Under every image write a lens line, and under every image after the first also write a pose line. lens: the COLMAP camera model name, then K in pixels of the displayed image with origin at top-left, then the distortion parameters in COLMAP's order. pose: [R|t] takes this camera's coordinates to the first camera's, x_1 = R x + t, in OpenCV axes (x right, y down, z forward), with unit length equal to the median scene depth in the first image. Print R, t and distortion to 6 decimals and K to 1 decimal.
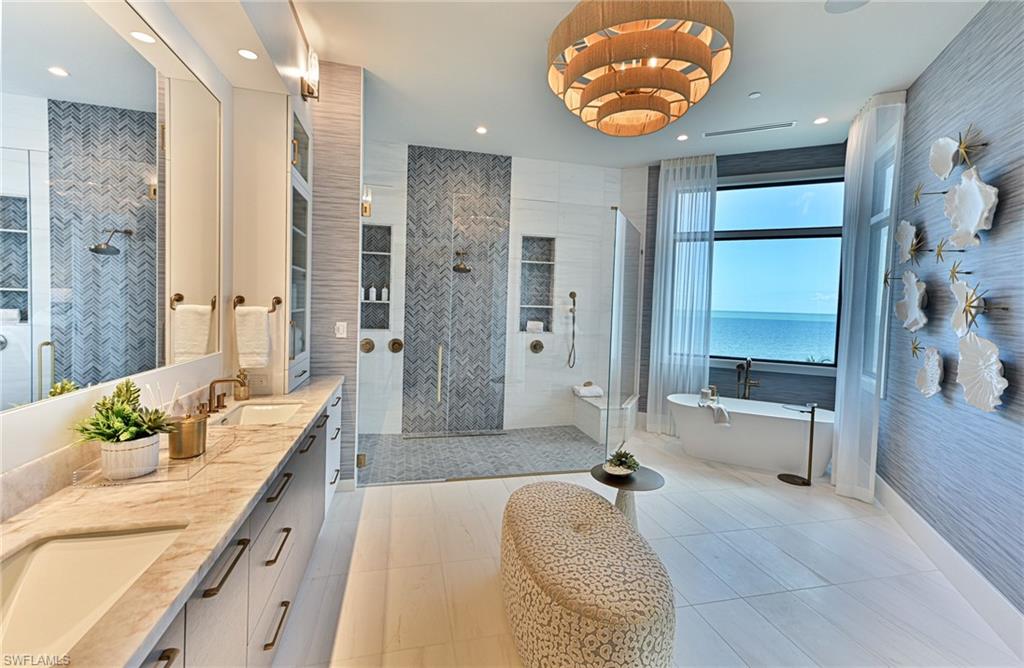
lens RADIAL K [[430.7, 0, 511.4], [0, 430.7, 319.3], [0, 0, 1]] dist [0.001803, 0.000115]
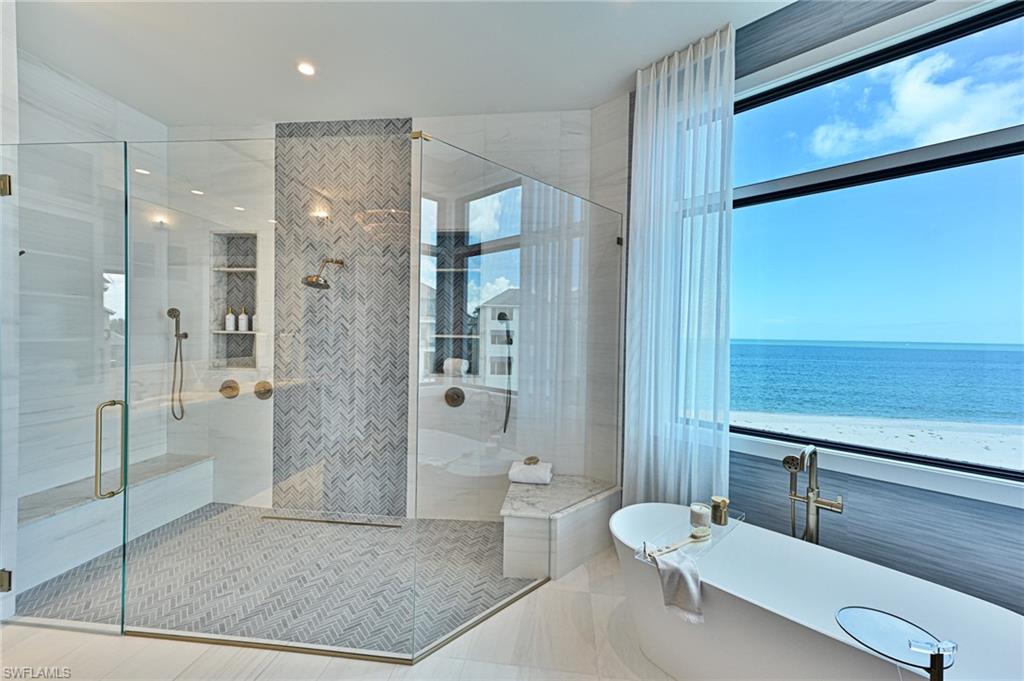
lens RADIAL K [[418.3, 0, 512.0], [0, 418.3, 340.5], [0, 0, 1]] dist [0.001795, 0.000113]
pose [[0.938922, -0.008434, -0.344026, 0.392990], [-0.000672, 0.999653, -0.026341, -0.006805], [0.344129, 0.024963, 0.938590, 0.459603]]
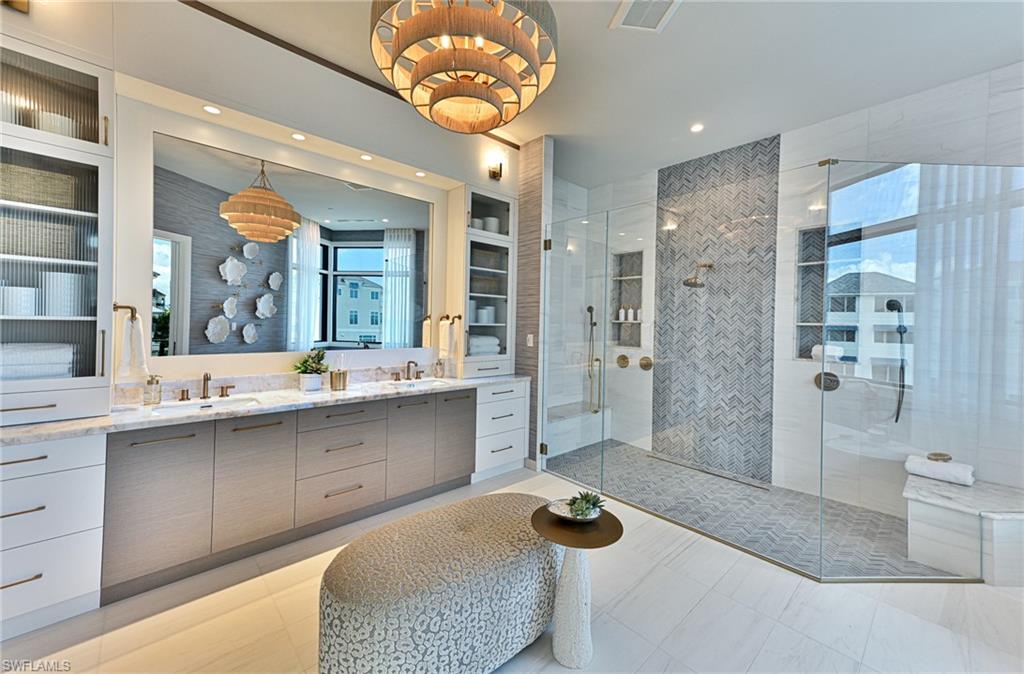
lens RADIAL K [[392.1, 0, 514.3], [0, 392.1, 323.5], [0, 0, 1]] dist [0.020163, 0.000302]
pose [[0.490957, -0.019900, -0.870956, 0.404858], [-0.036630, 0.998383, -0.043460, 0.017545], [0.870413, 0.053240, 0.489435, 0.252678]]
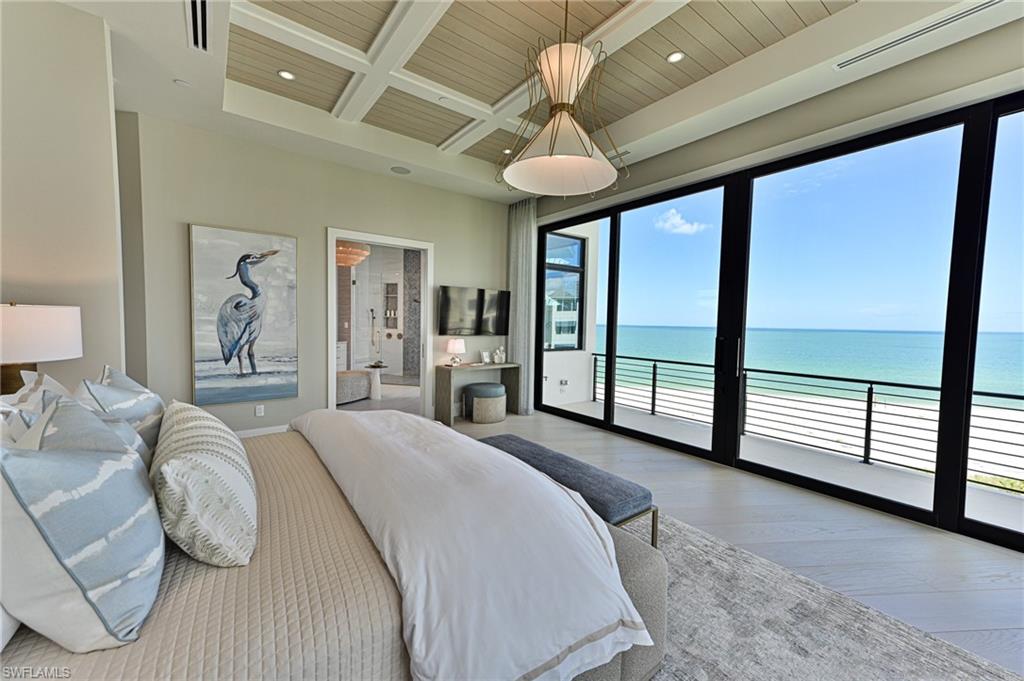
lens RADIAL K [[397.4, 0, 512.0], [0, 397.4, 340.5], [0, 0, 1]] dist [0.000051, -0.000005]
pose [[0.879511, 0.006837, -0.475829, 1.245819], [-0.008042, 0.999968, -0.000495, 0.081155], [0.475811, 0.004262, 0.879537, -0.557838]]
